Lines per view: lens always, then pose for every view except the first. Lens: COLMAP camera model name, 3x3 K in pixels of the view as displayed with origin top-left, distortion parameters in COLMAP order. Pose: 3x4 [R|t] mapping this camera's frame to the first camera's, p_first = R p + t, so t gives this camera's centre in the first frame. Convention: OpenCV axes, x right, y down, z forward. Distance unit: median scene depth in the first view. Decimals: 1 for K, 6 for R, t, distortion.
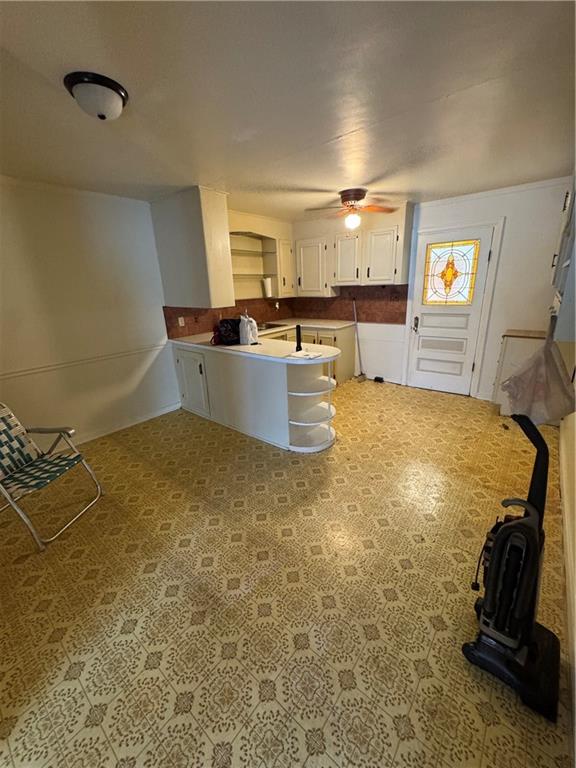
lens RADIAL K [[307.4, 0, 285.4], [0, 307.4, 381.0], [0, 0, 1]] dist [-0.003747, -0.000662]
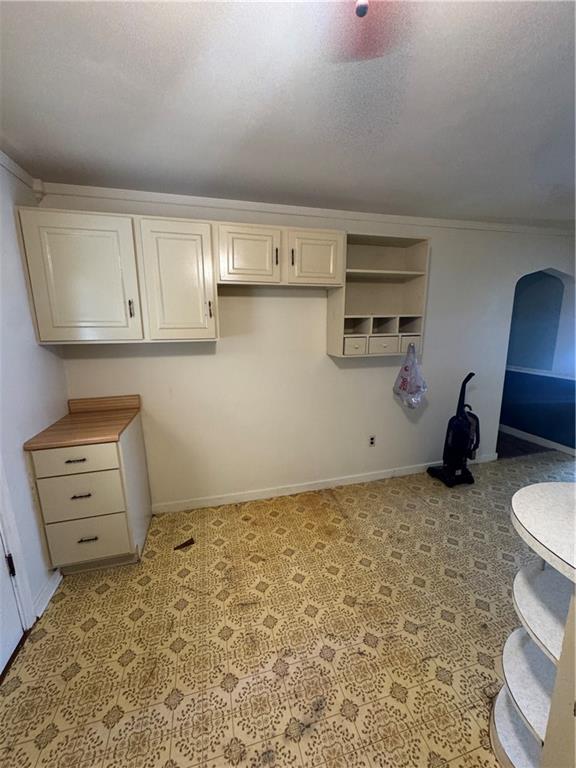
lens RADIAL K [[307.4, 0, 288.7], [0, 307.4, 385.1], [0, 0, 1]] dist [-0.003747, -0.000662]
pose [[-0.816447, -0.062284, 0.574051, 0.131234], [0.217671, 0.887622, 0.405890, -0.283375], [-0.534821, 0.456342, -0.711139, 0.894301]]
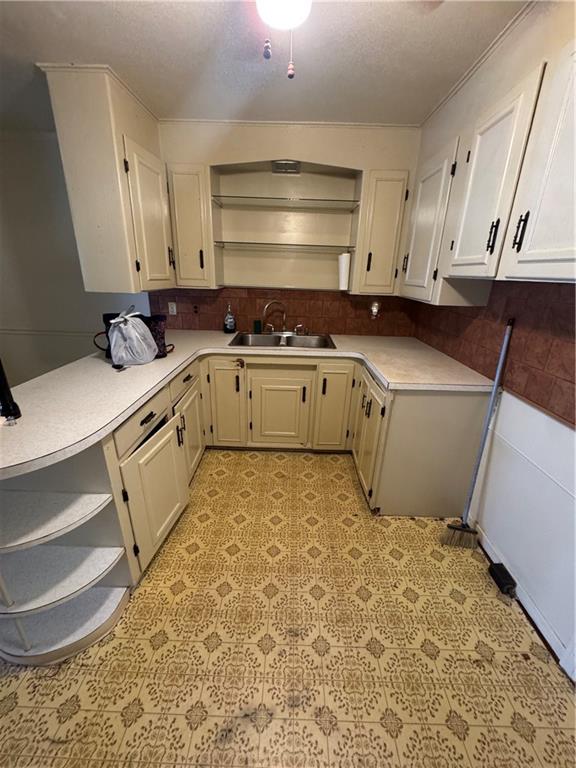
lens RADIAL K [[307.4, 0, 289.2], [0, 307.4, 384.7], [0, 0, 1]] dist [-0.003747, -0.000662]
pose [[0.619775, 0.322544, -0.715433, 0.366068], [-0.289984, 0.941240, 0.173135, -0.206928], [0.729238, 0.100159, 0.676890, 0.661153]]
